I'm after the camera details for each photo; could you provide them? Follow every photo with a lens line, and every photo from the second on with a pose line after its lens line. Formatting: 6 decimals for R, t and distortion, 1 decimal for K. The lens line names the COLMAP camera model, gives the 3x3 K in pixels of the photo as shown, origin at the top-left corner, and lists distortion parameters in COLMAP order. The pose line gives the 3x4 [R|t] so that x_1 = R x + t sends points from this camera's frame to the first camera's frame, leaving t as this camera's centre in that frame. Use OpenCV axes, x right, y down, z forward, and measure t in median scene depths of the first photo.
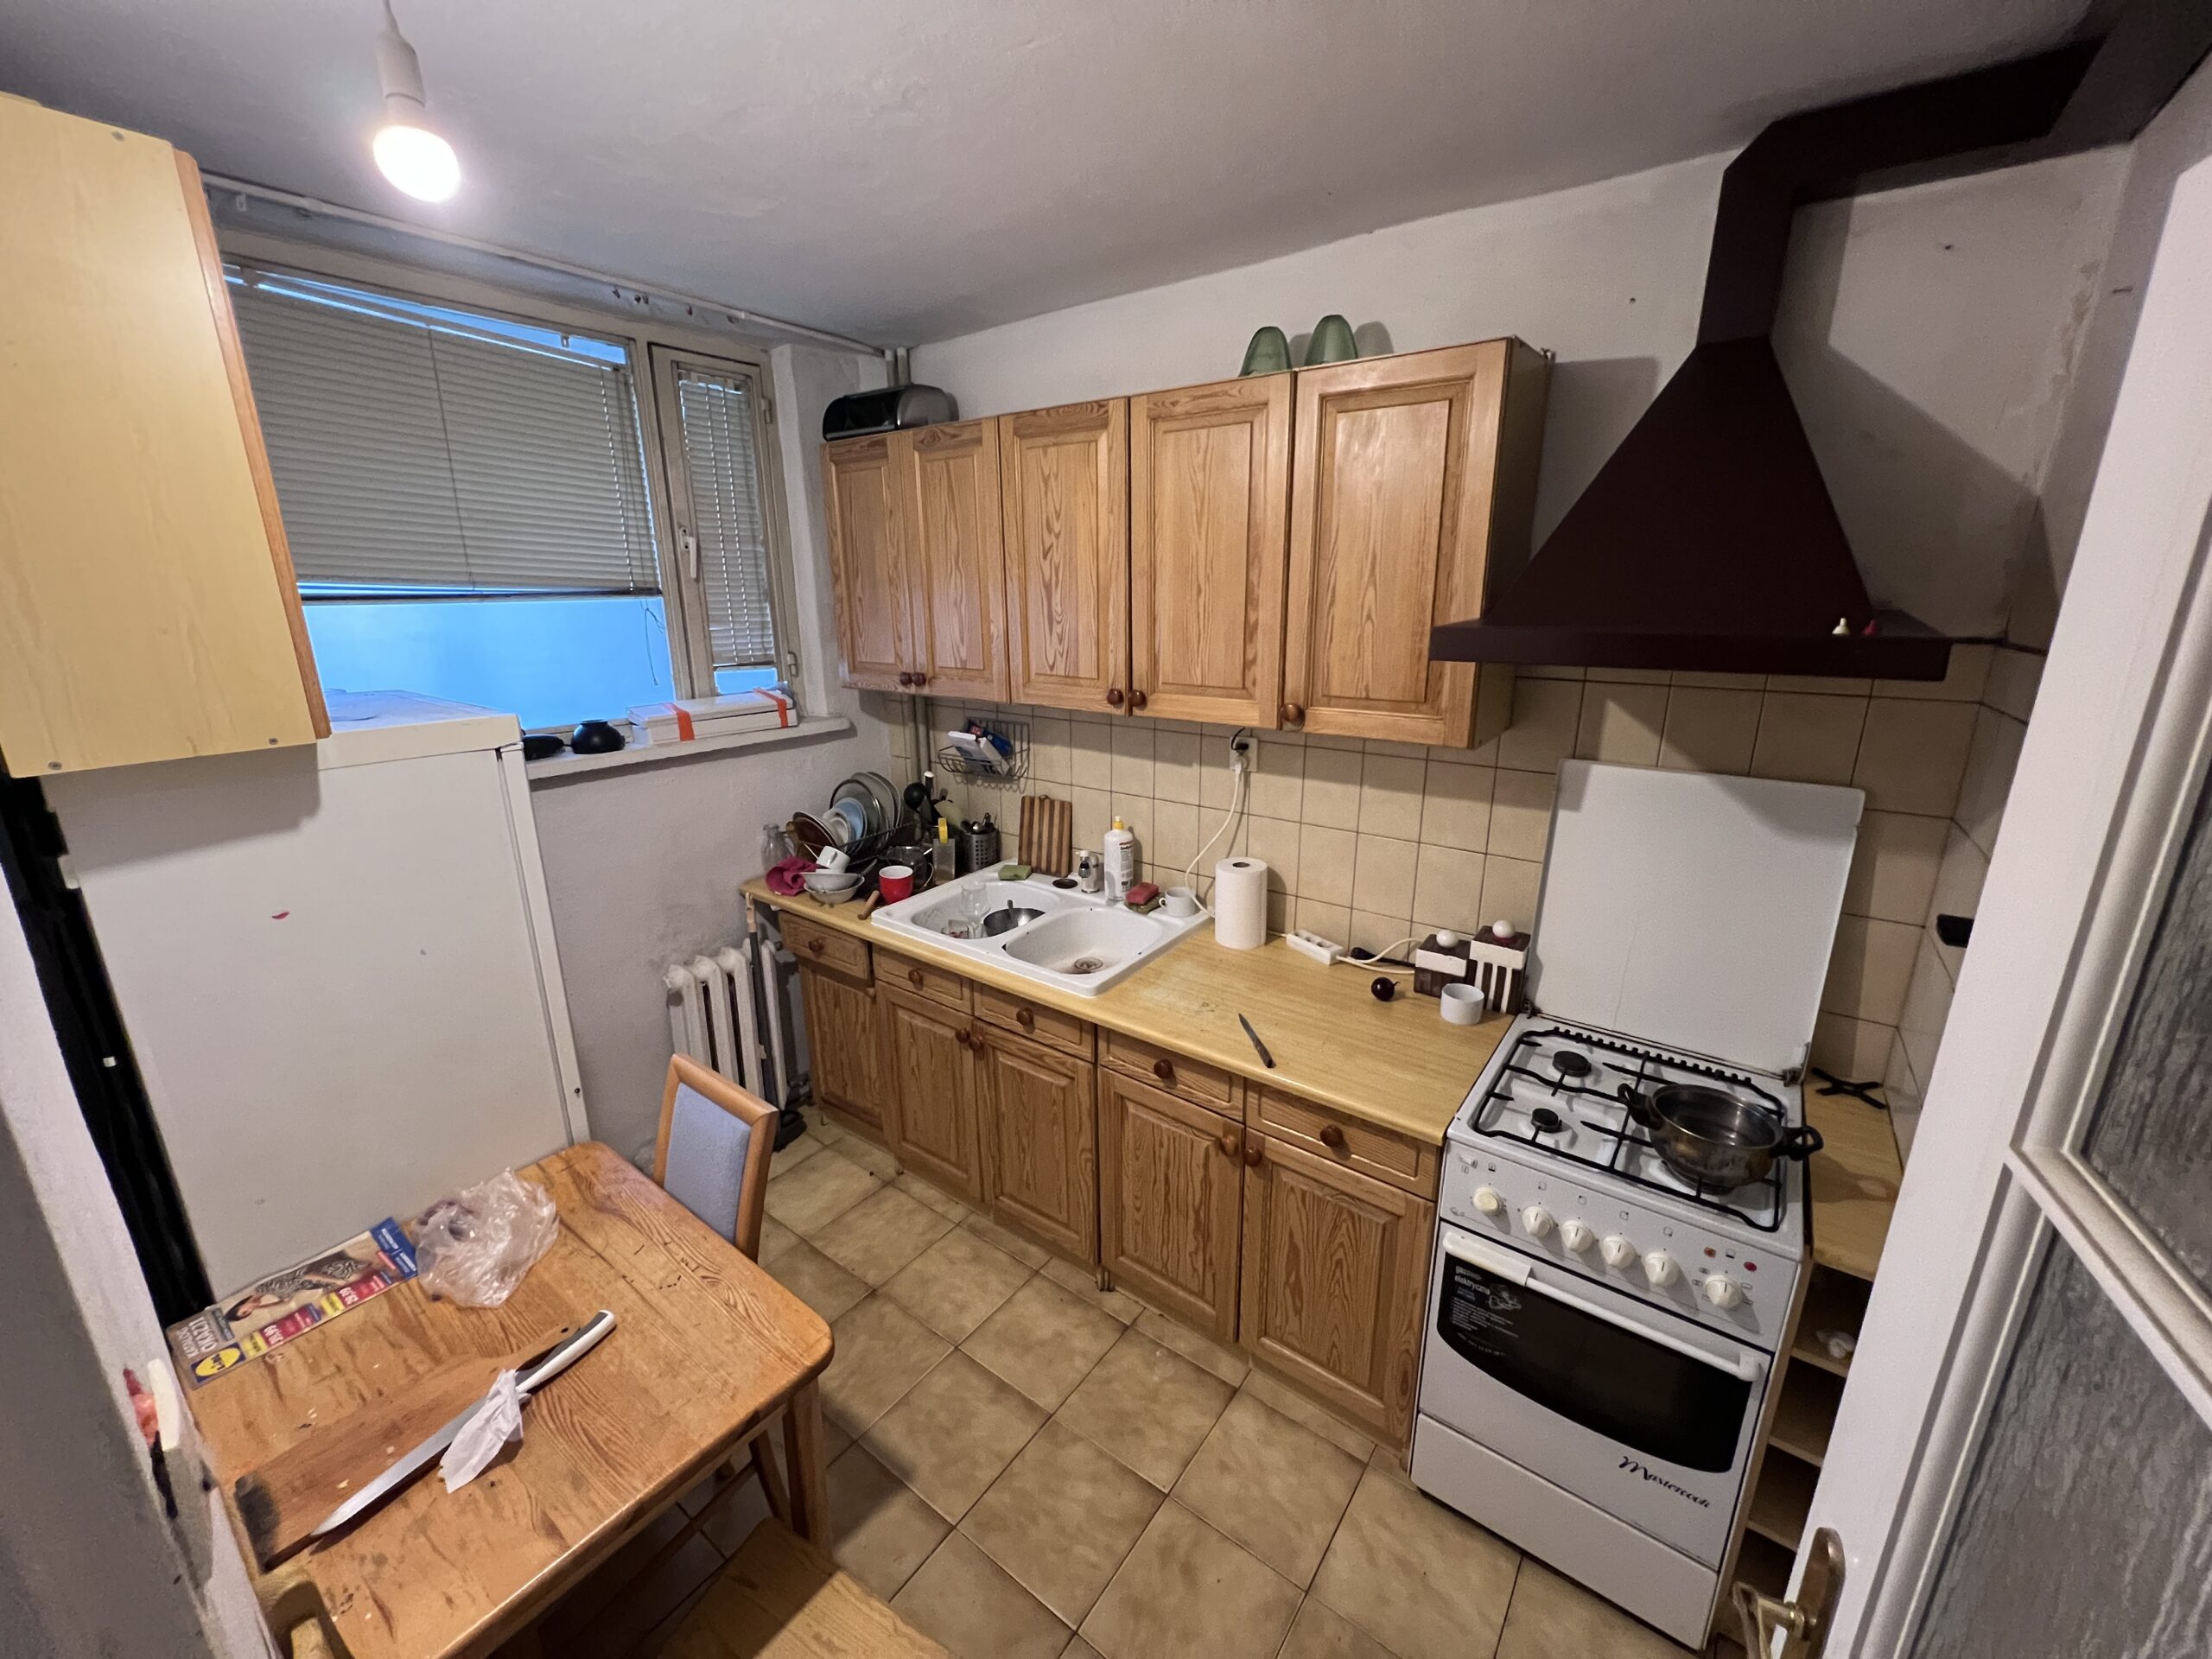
lens RADIAL K [[890.5, 0, 1099.8], [0, 890.5, 825.3], [0, 0, 1]] dist [-0.002027, 0.000367]
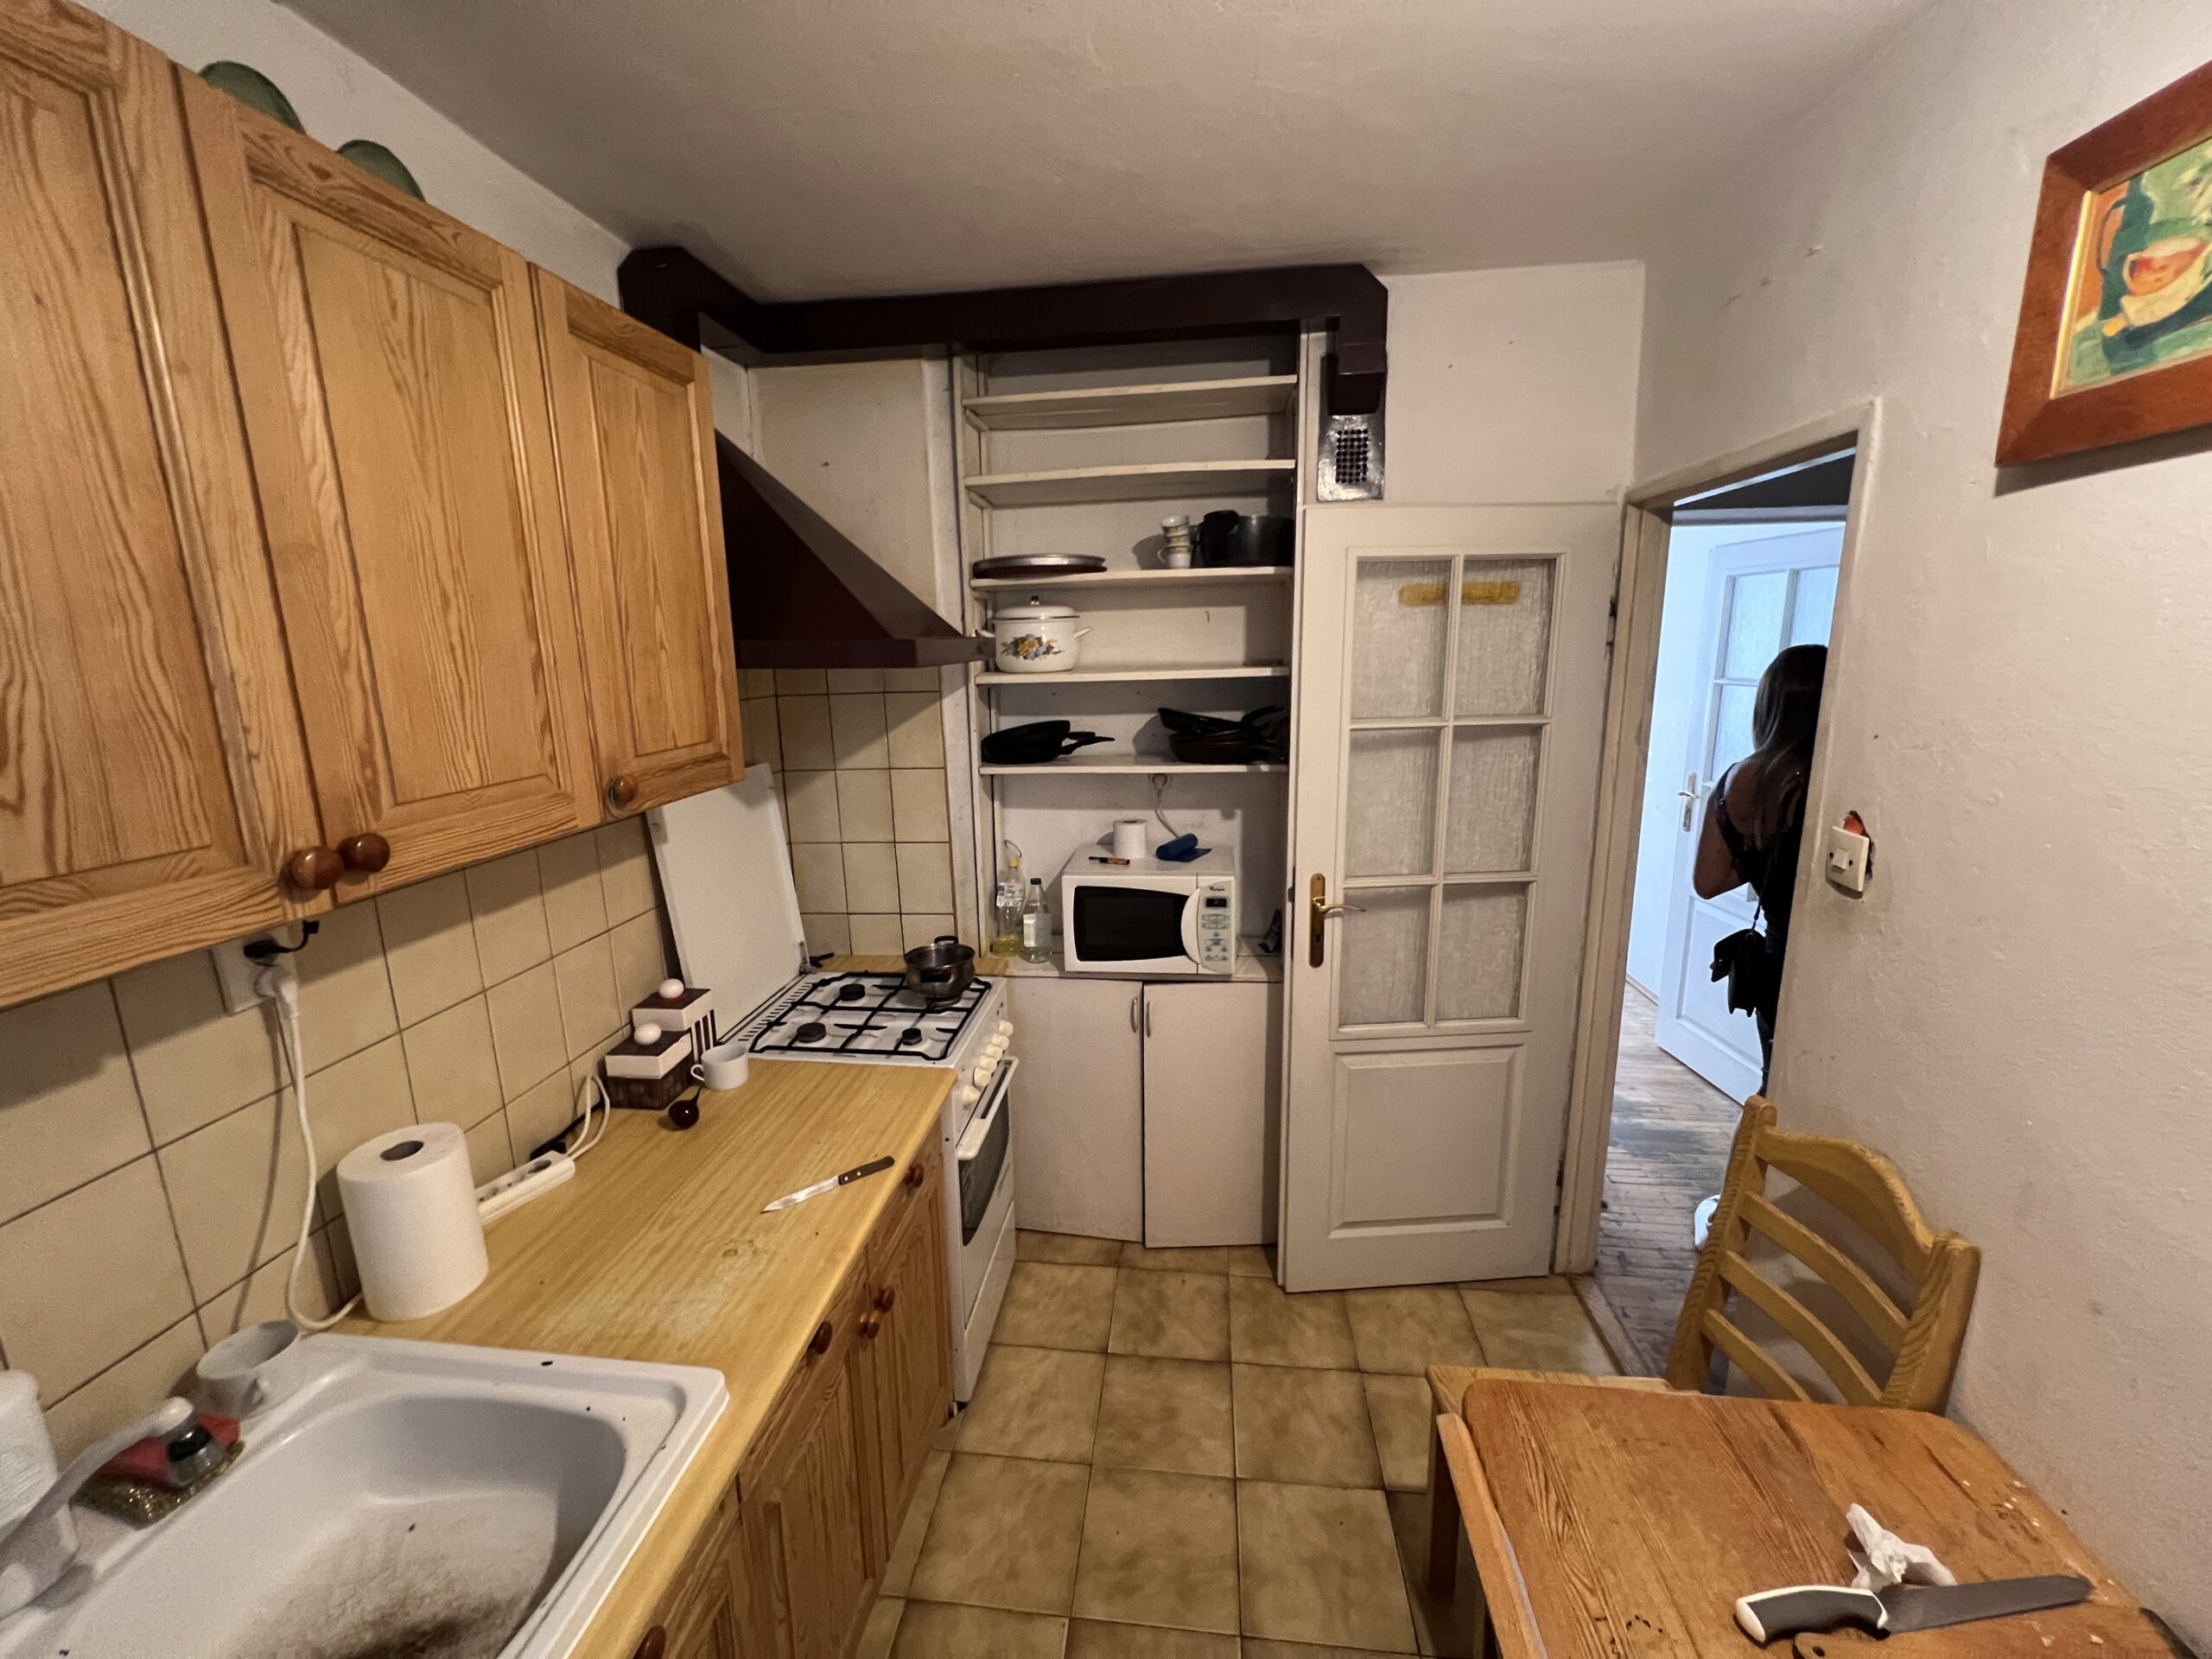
lens RADIAL K [[890.5, 0, 1101.5], [0, 890.5, 824.4], [0, 0, 1]] dist [-0.002027, 0.000367]
pose [[-0.502339, -0.159085, 0.849910, -0.545770], [0.254350, 0.912254, 0.321088, -0.230356], [-0.826415, 0.377470, -0.417797, 1.014096]]
